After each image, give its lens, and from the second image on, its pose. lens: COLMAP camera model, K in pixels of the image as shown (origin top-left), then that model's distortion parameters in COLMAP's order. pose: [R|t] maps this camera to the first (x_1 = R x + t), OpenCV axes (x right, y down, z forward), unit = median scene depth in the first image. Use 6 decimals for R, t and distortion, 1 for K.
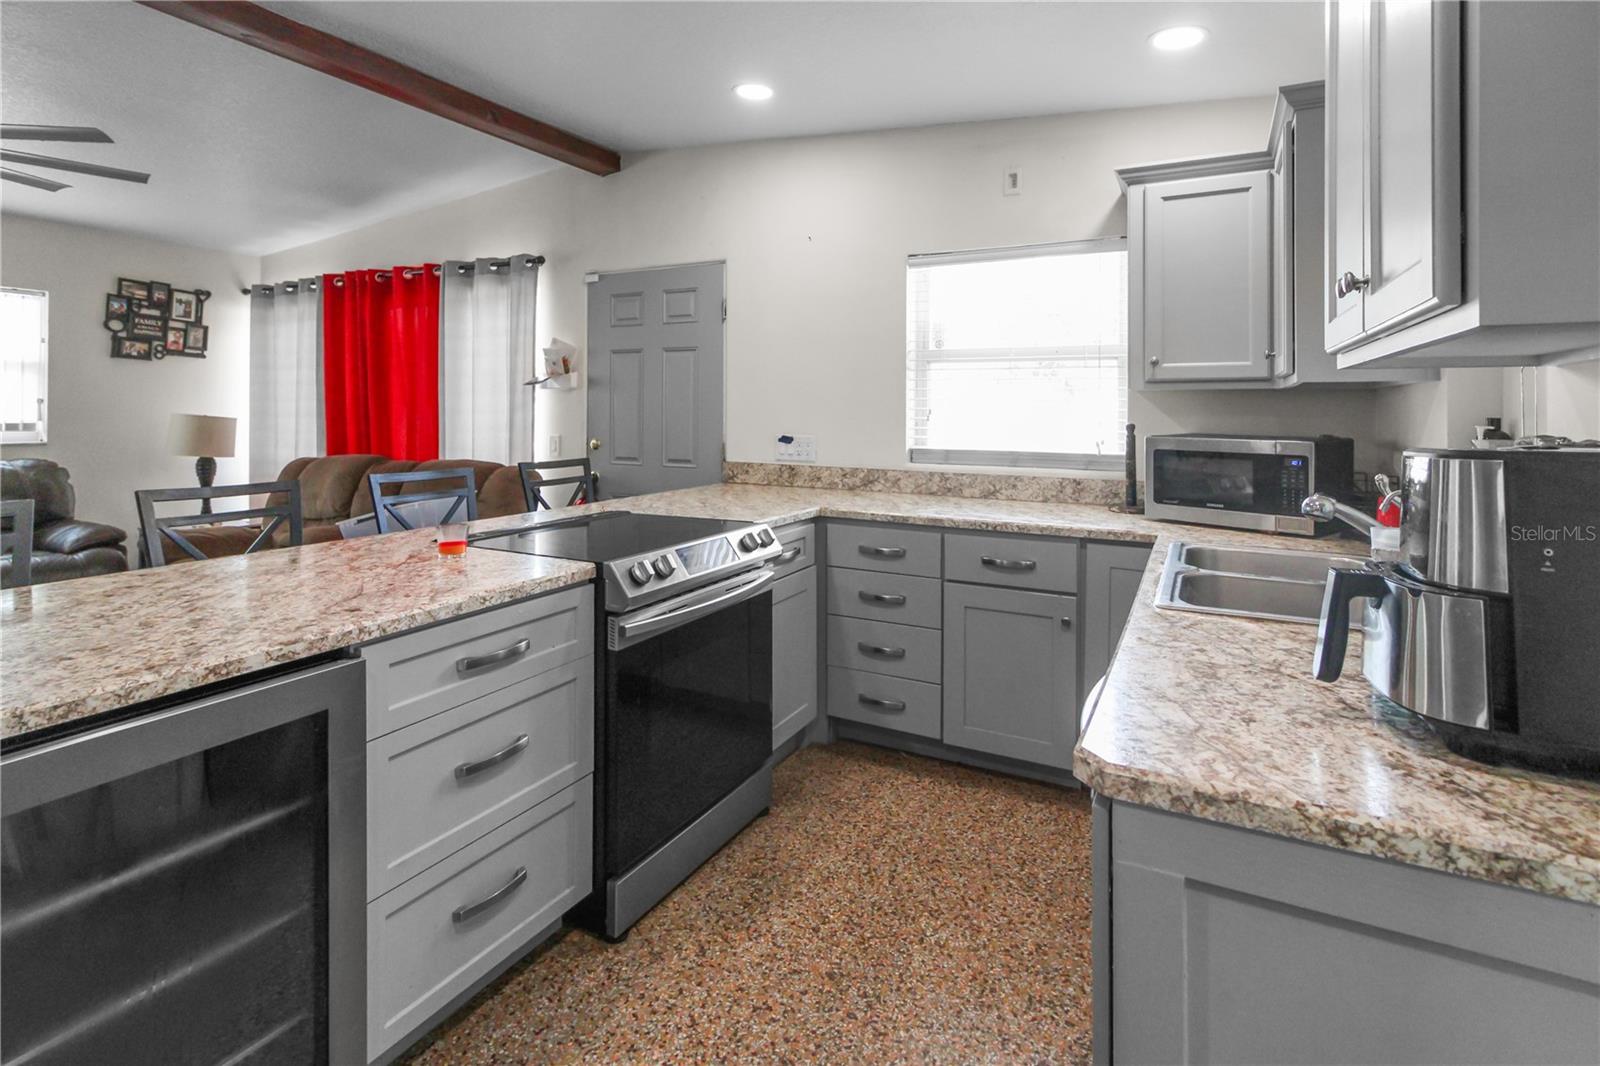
lens RADIAL K [[793.3, 0, 784.3], [0, 793.3, 402.6], [0, 0, 1]] dist [0.000258, 0.000344]
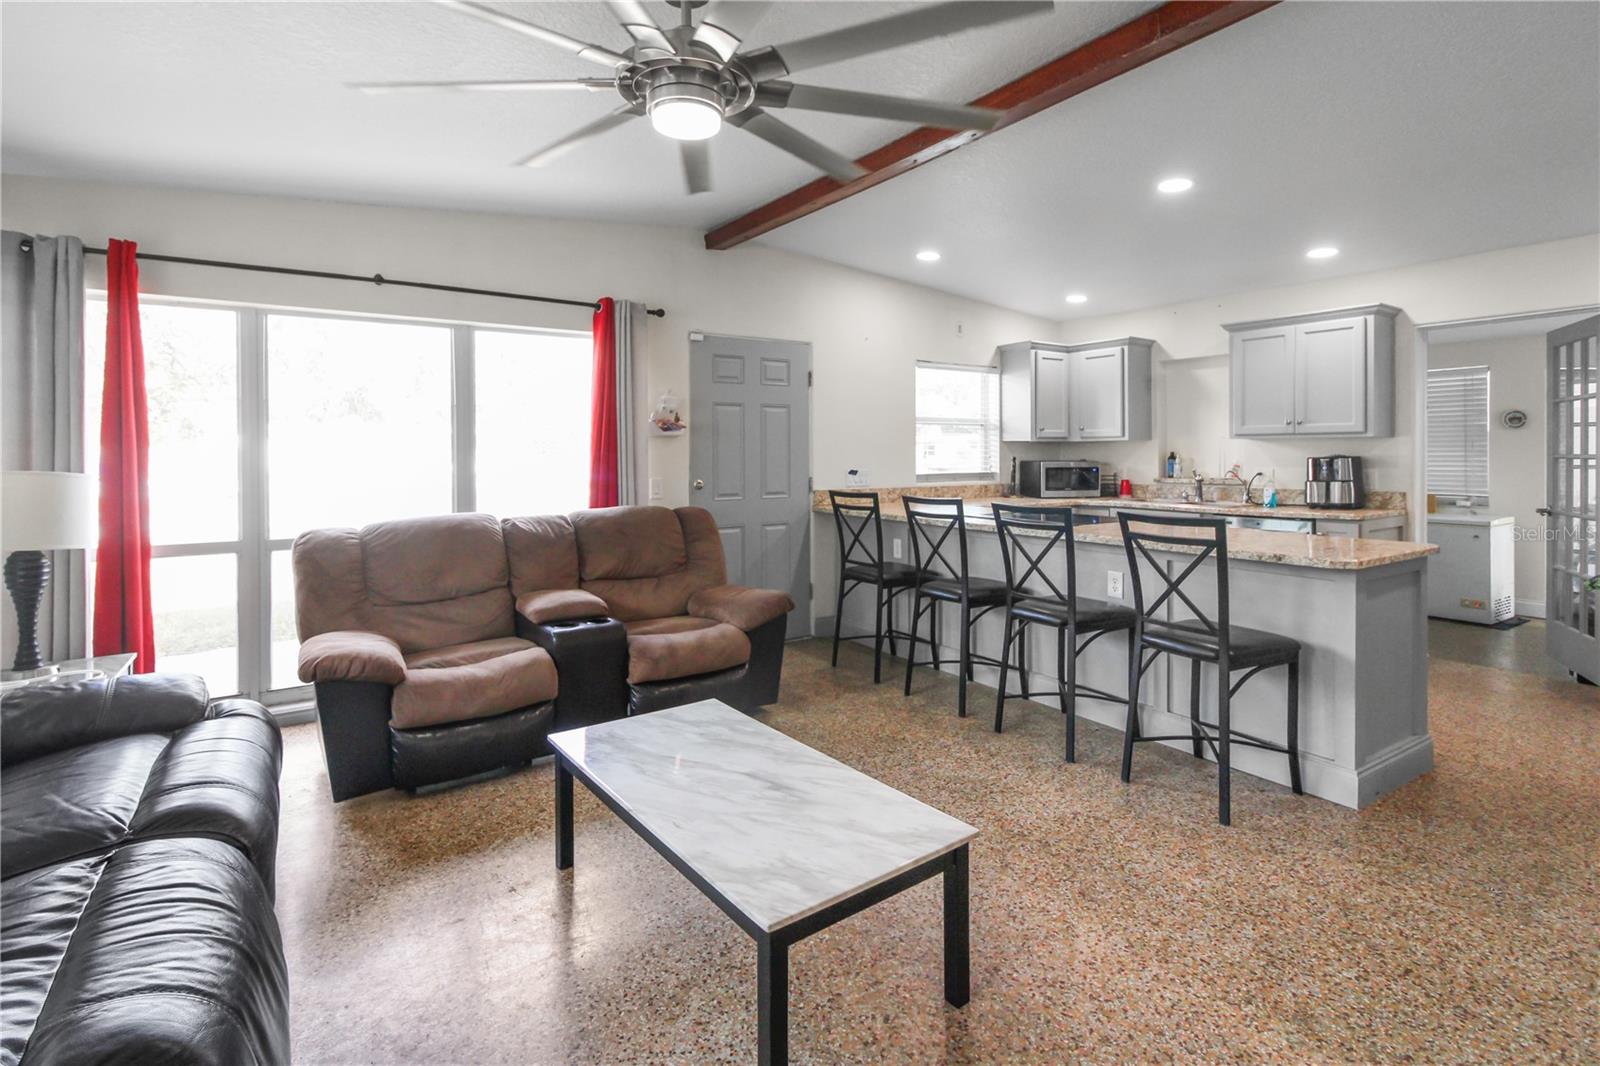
lens RADIAL K [[778.2, 0, 788.3], [0, 778.2, 452.0], [0, 0, 1]] dist [-0.001324, -0.000157]
pose [[0.474977, -0.008453, 0.879958, -1.609369], [-0.001080, 0.999948, 0.010189, -0.006880], [-0.879998, -0.005790, 0.474943, 0.502951]]
